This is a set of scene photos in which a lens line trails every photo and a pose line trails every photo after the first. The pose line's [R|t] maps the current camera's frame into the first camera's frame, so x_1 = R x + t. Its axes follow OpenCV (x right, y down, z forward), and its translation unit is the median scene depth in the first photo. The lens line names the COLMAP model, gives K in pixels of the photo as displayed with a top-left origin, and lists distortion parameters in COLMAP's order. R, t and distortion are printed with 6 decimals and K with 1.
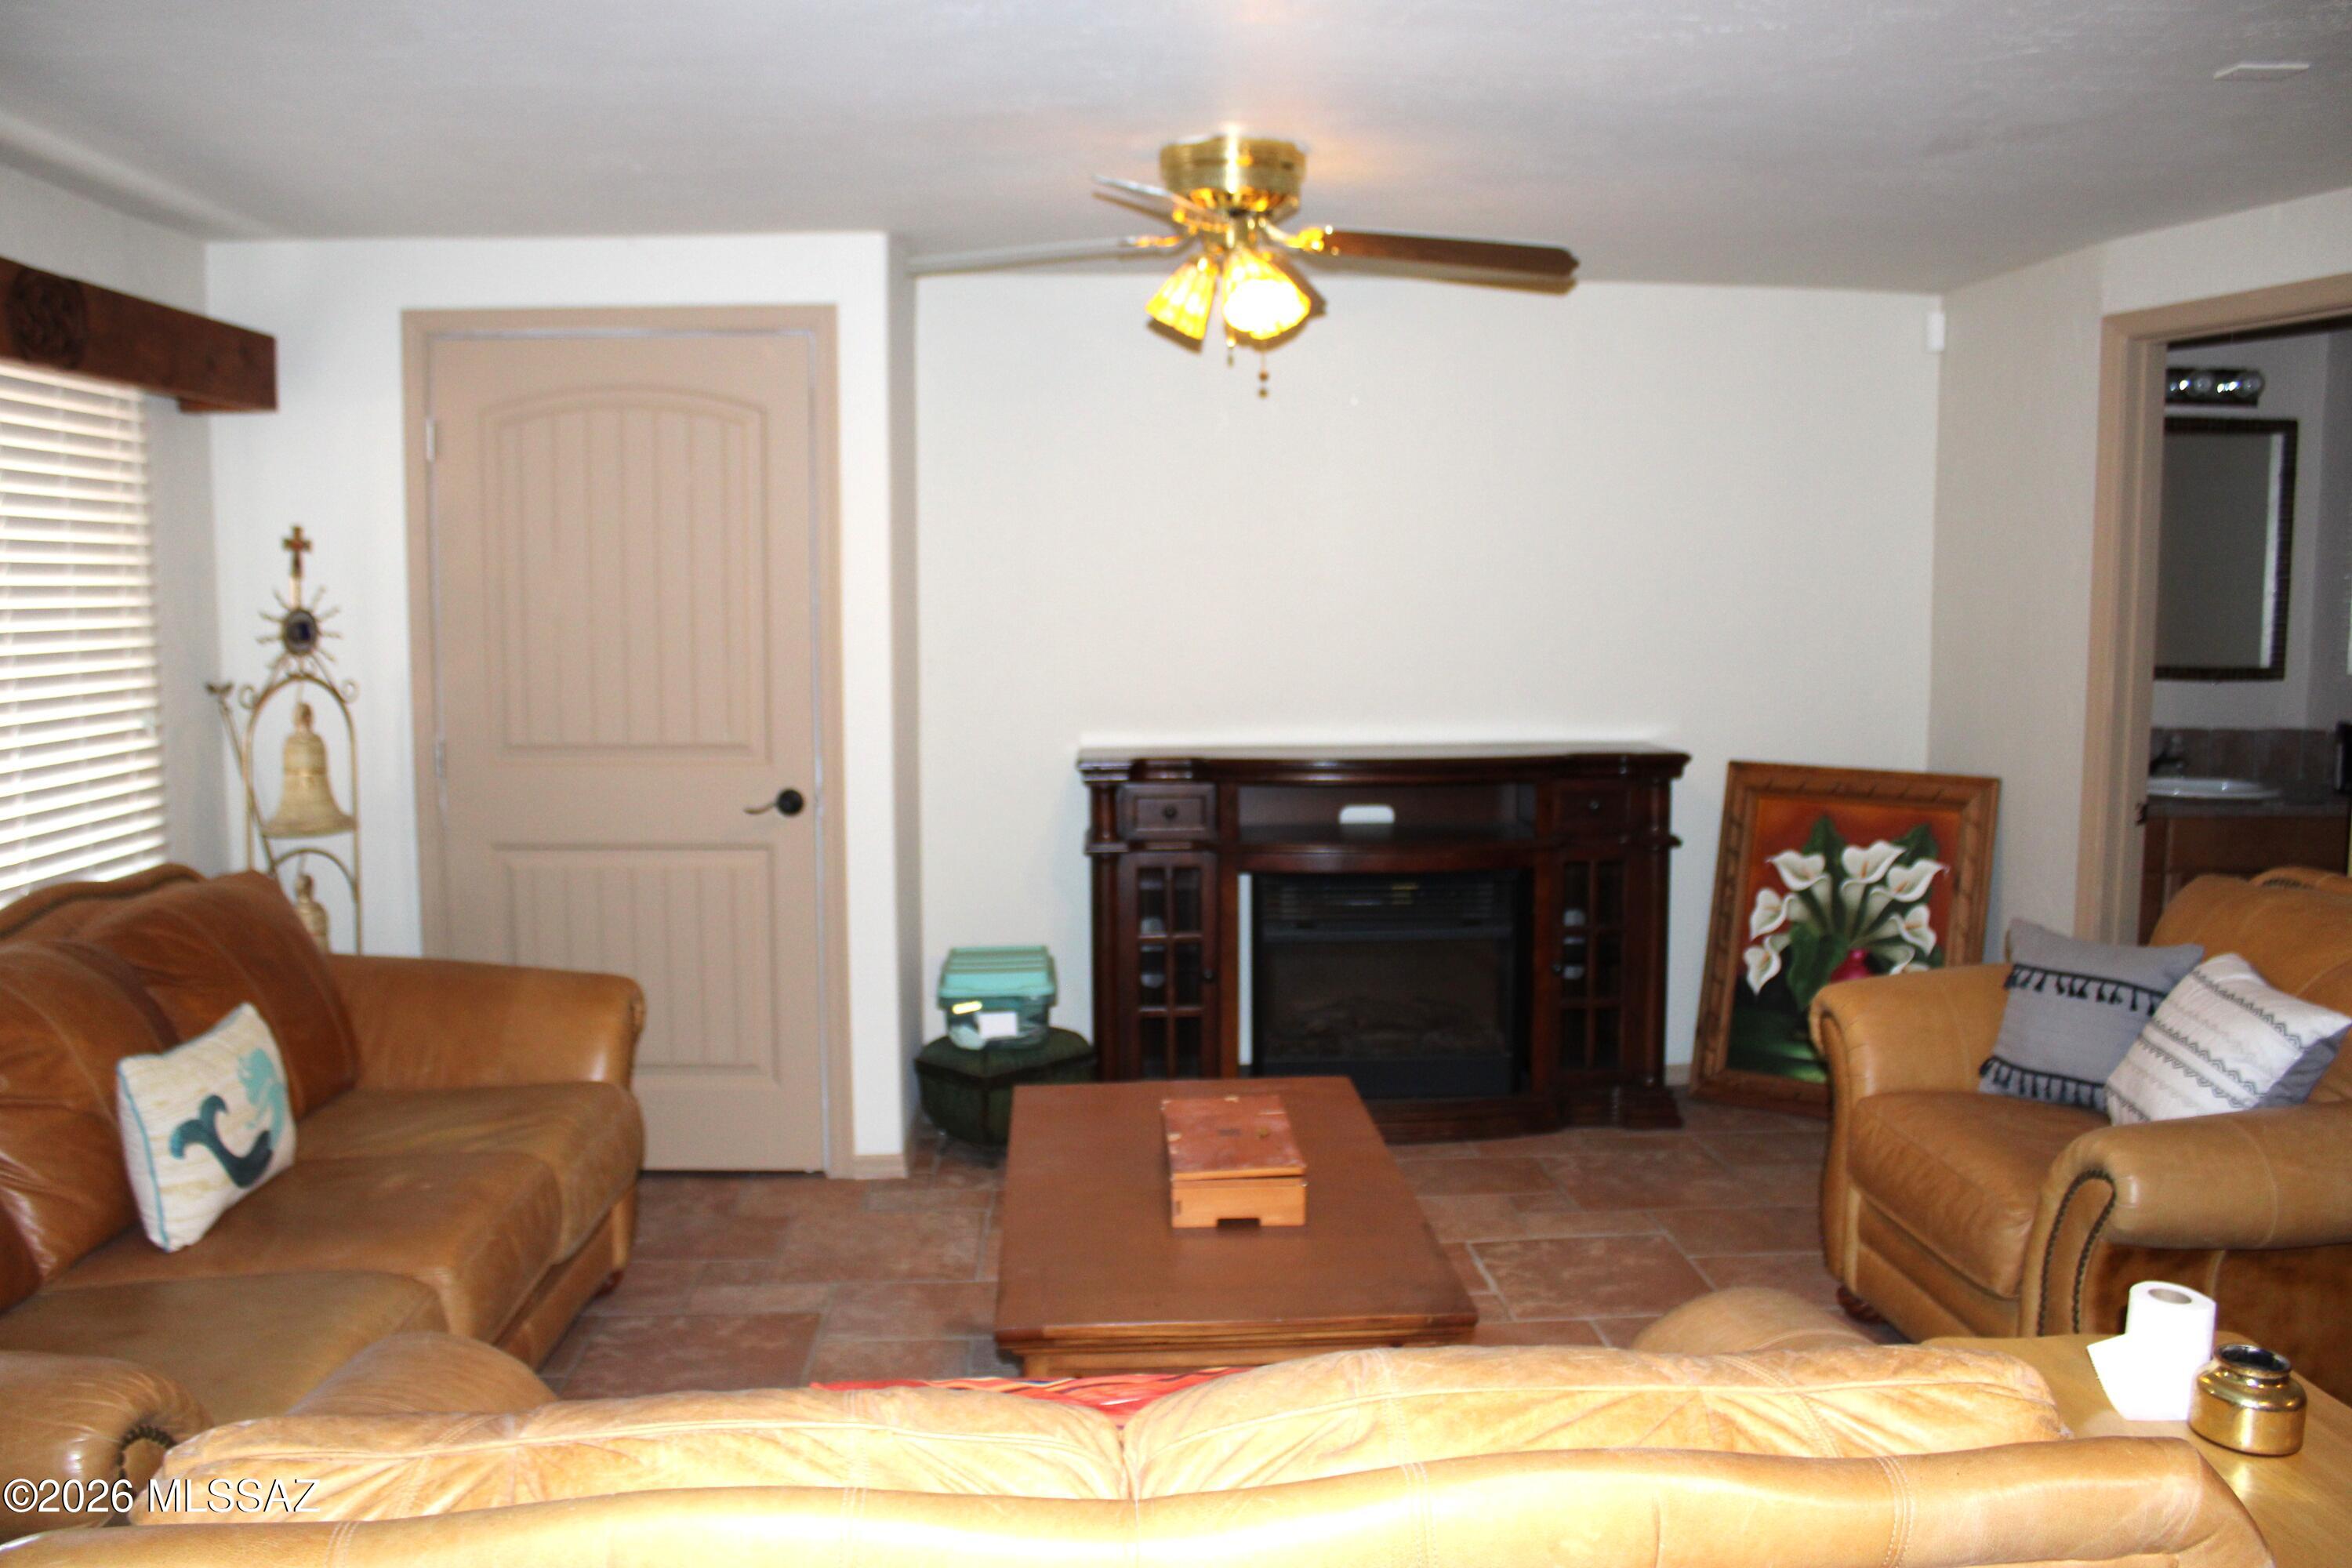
lens RADIAL K [[1918.5, 0, 1174.8], [0, 1918.5, 742.3], [0, 0, 1]] dist [-0.084718, 0.009458]
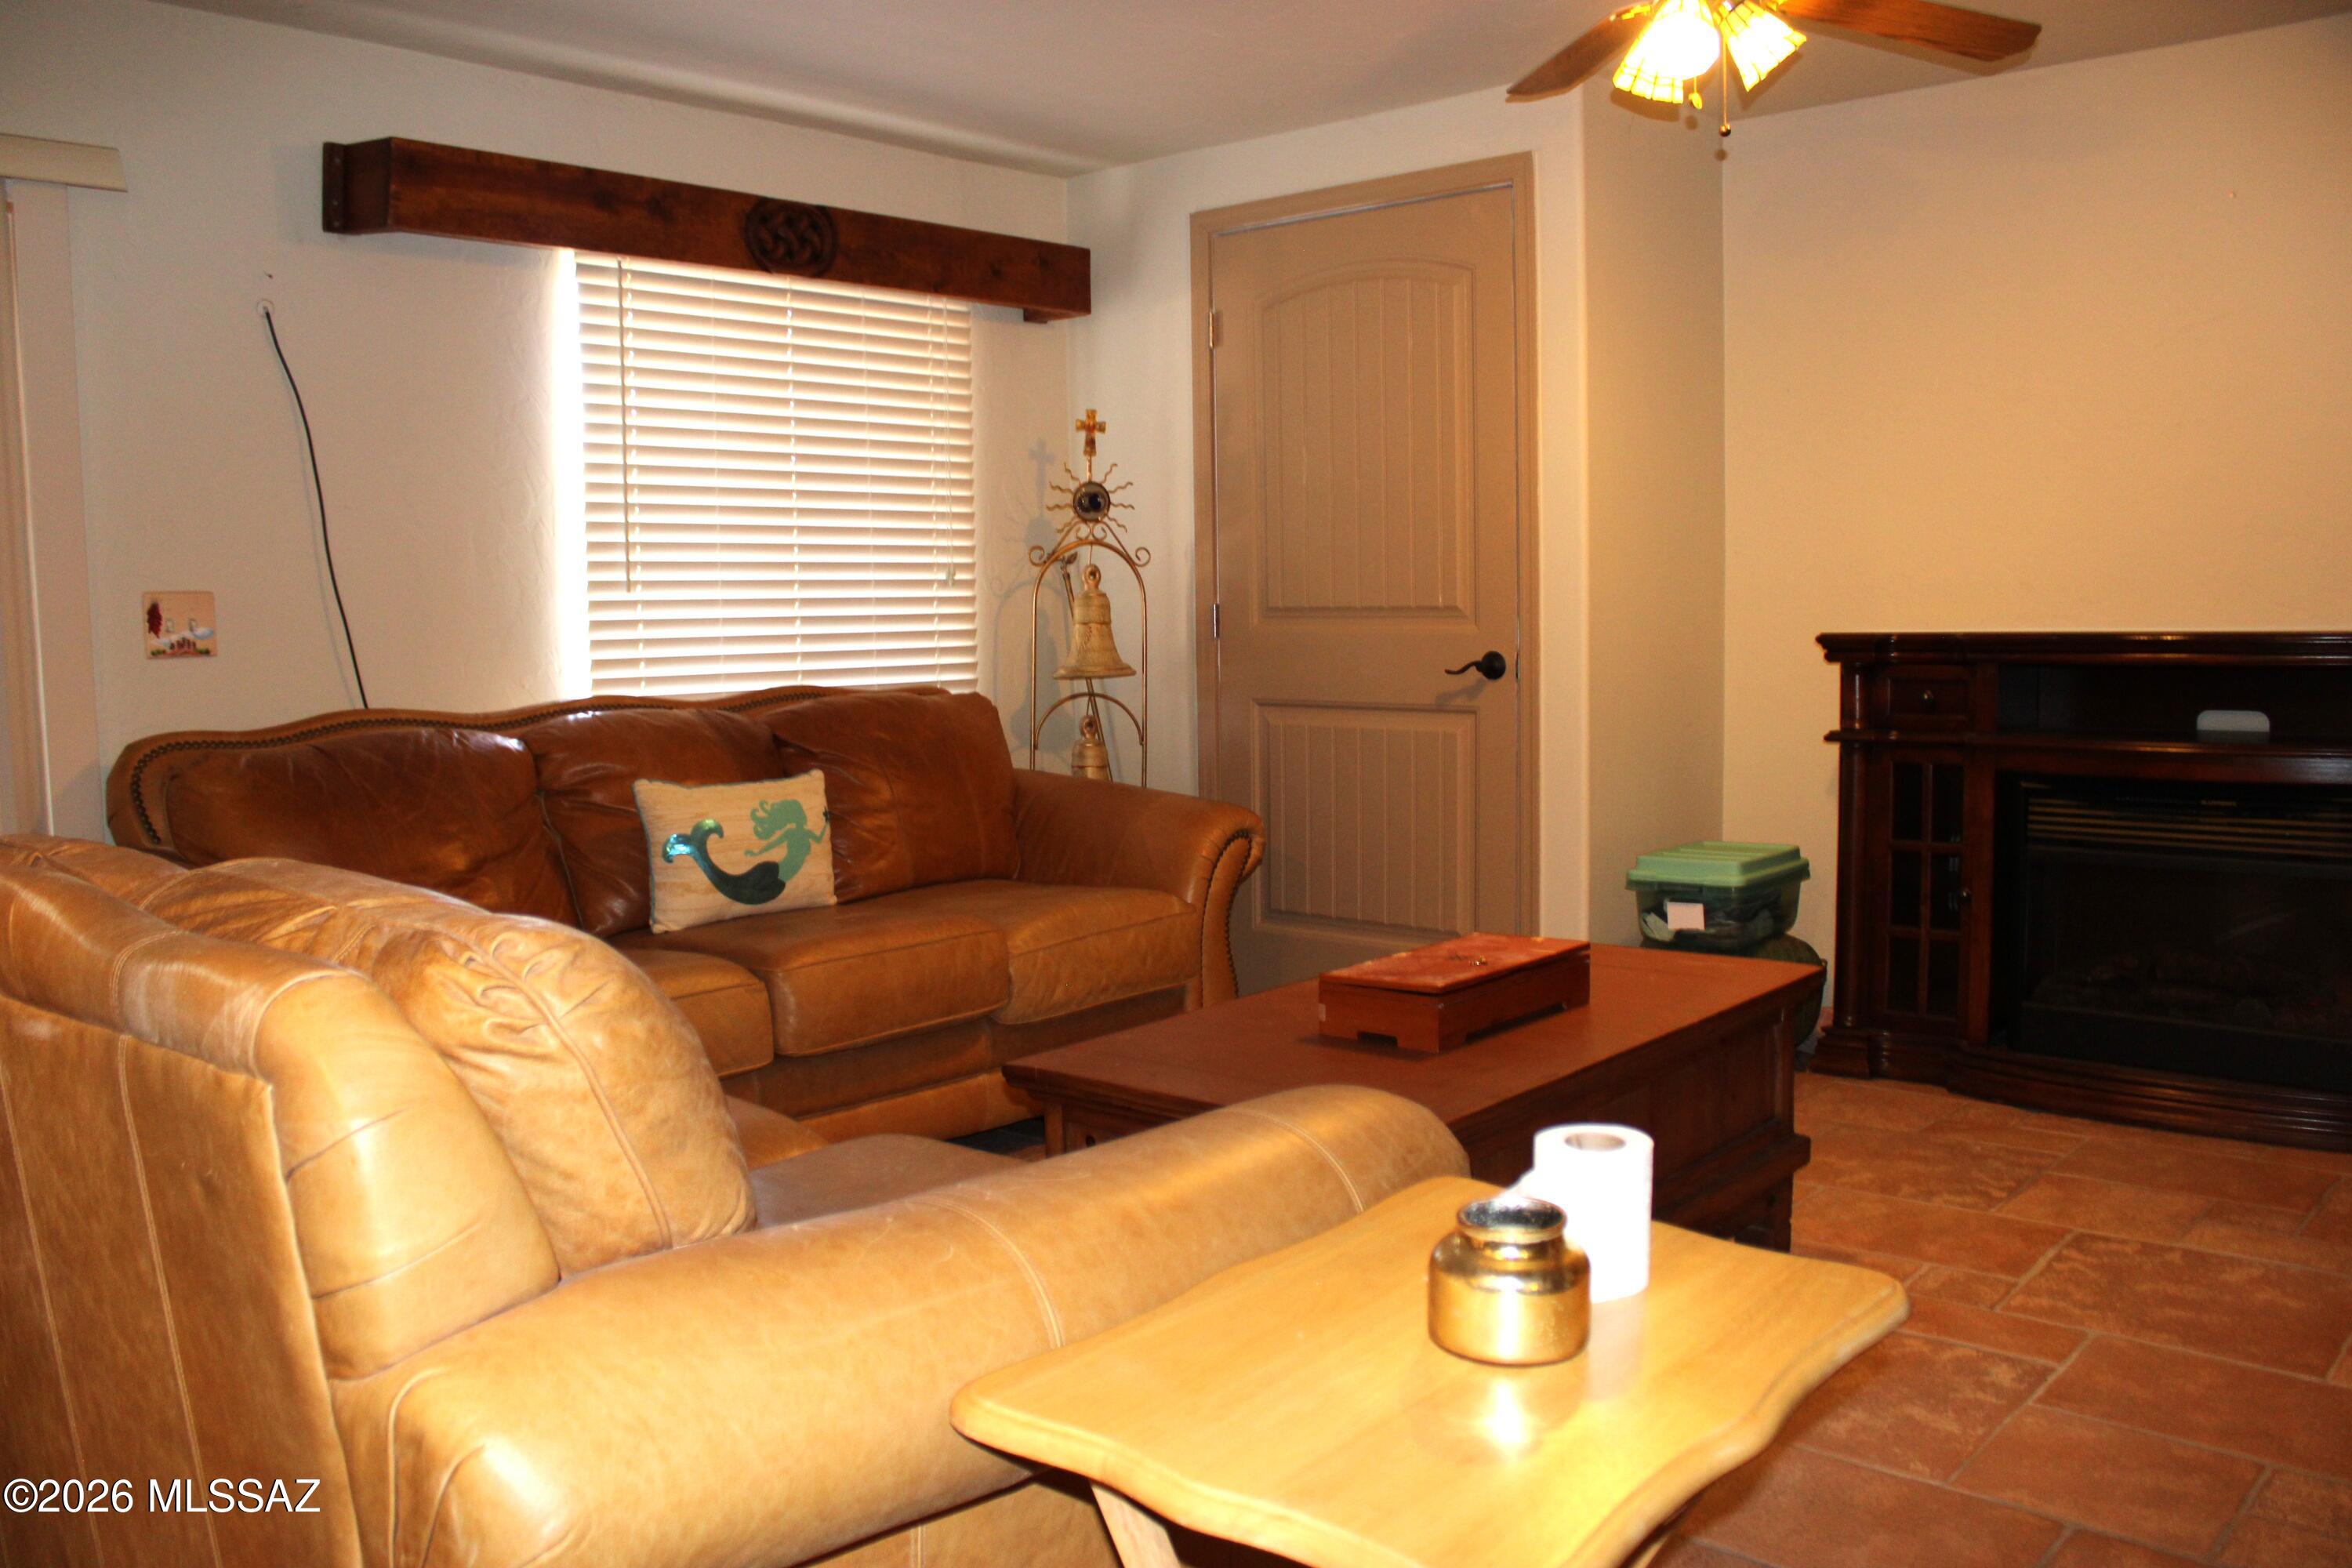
lens RADIAL K [[1948.6, 0, 1176.0], [0, 1948.6, 784.0], [0, 0, 1]] dist [-0.190494, 0.261249]
pose [[0.723821, 0.057674, -0.687573, 0.390770], [-0.044145, 0.998330, 0.037267, 0.065640], [0.688574, 0.003378, 0.725158, 0.181917]]
